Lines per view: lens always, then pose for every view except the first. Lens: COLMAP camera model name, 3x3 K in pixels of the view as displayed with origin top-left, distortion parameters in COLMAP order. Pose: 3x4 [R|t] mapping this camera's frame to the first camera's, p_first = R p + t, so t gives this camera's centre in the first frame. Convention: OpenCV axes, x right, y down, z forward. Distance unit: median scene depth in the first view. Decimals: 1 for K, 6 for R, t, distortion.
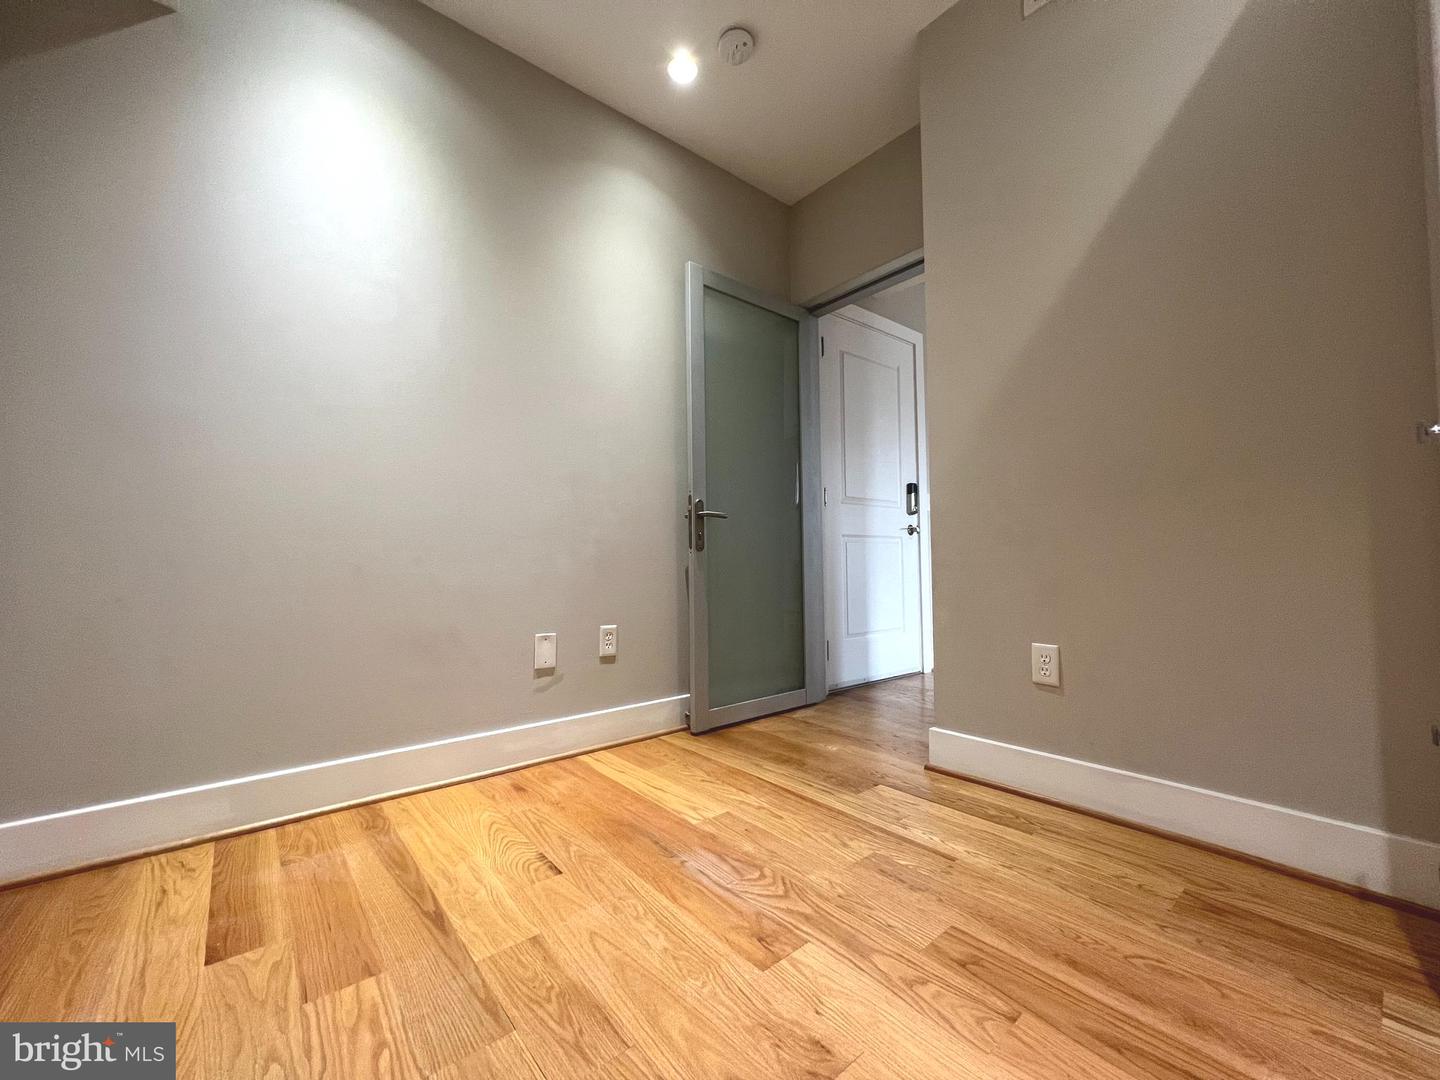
lens RADIAL K [[575.7, 0, 713.0], [0, 575.7, 537.0], [0, 0, 1]] dist [-0.002145, 0.000851]
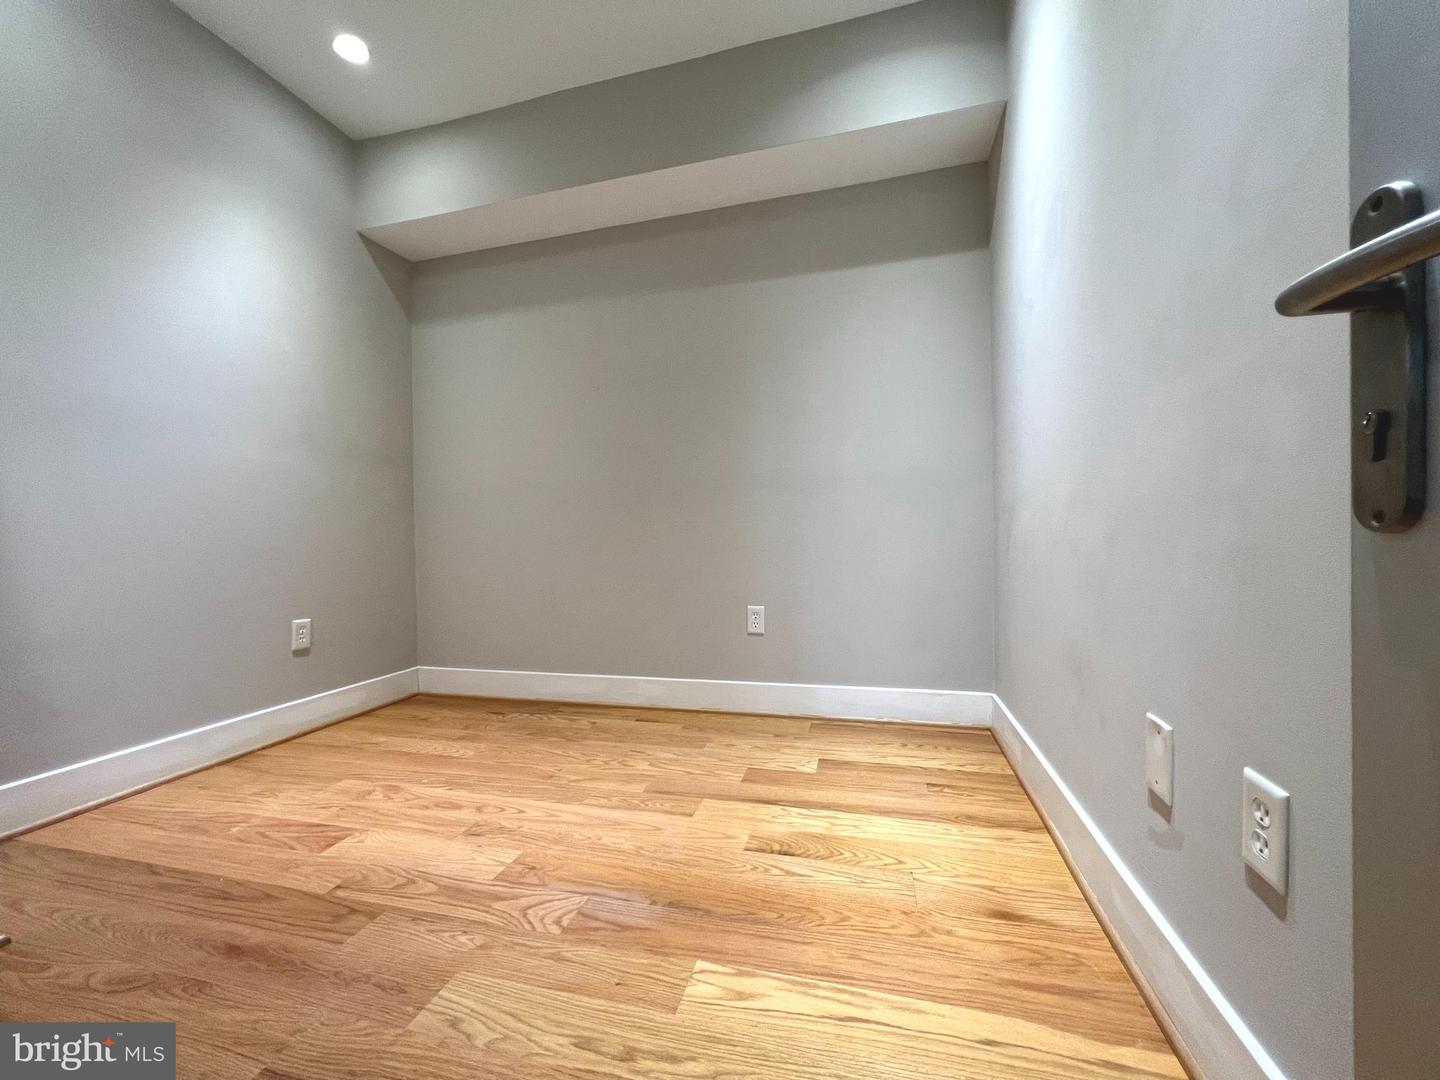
lens RADIAL K [[575.7, 0, 713.0], [0, 575.7, 537.0], [0, 0, 1]] dist [-0.002145, 0.000851]
pose [[-0.816023, 0.024881, -0.577483, 0.365934], [0.049189, 0.998438, -0.026490, 0.034744], [0.575922, -0.050022, -0.815973, 1.788326]]
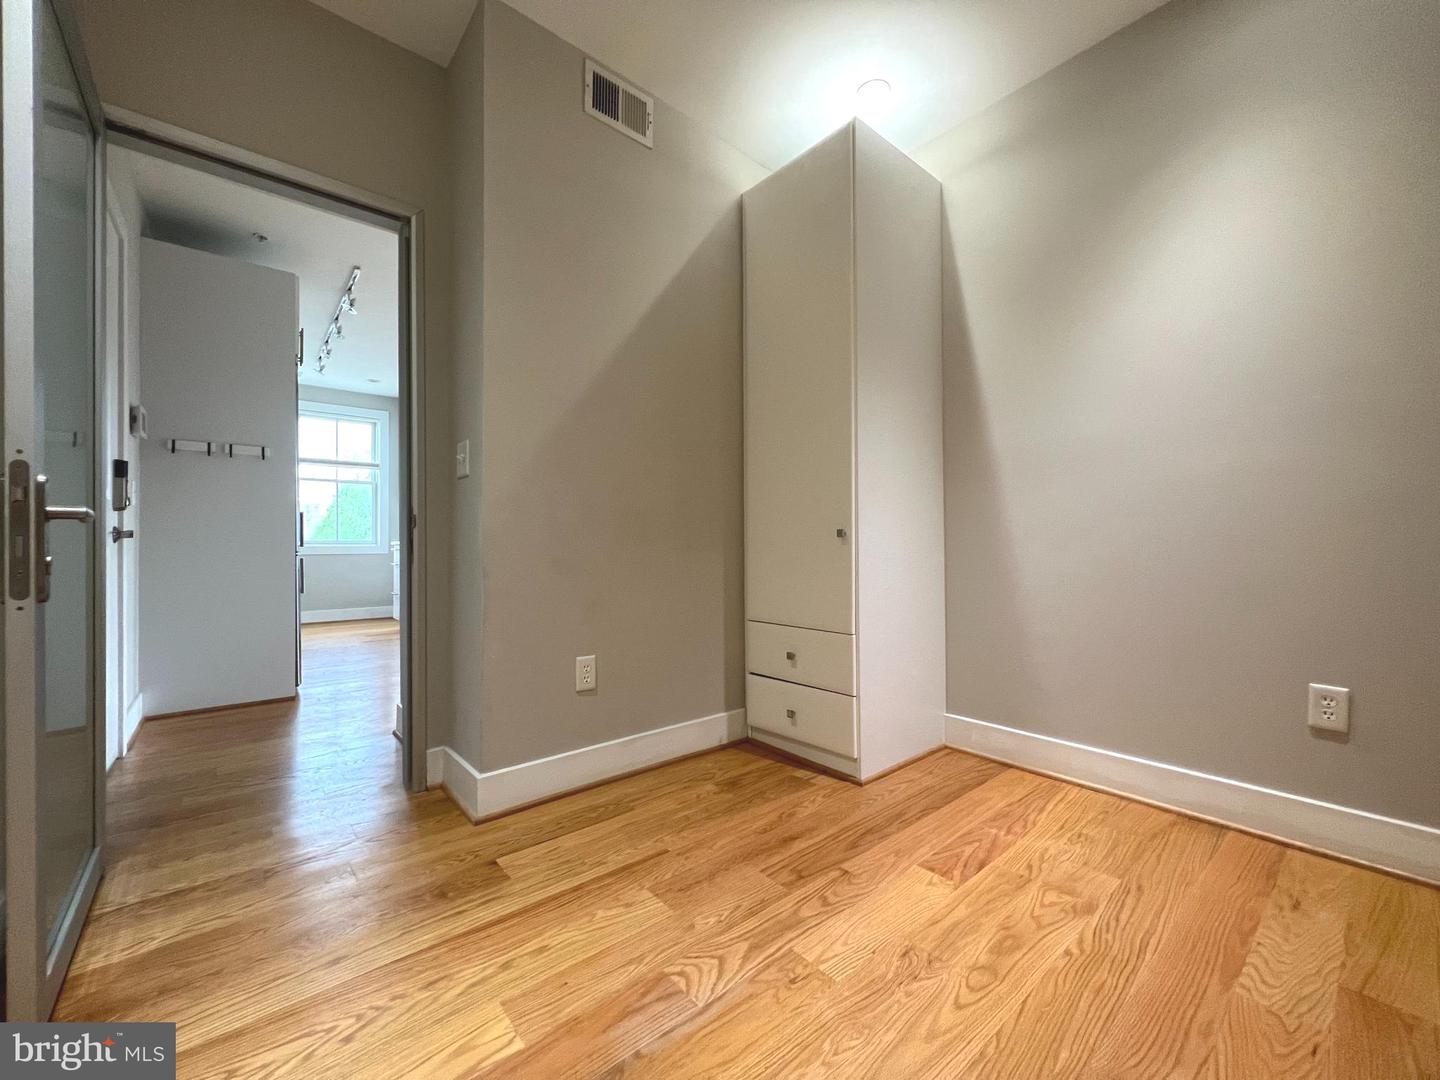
lens RADIAL K [[575.7, 0, 713.0], [0, 575.7, 537.0], [0, 0, 1]] dist [-0.002145, 0.000851]
pose [[-0.007233, 0.023703, 0.999693, -0.759824], [-0.036399, 0.999050, -0.023951, -0.049845], [-0.999311, -0.036561, -0.006364, 0.932028]]
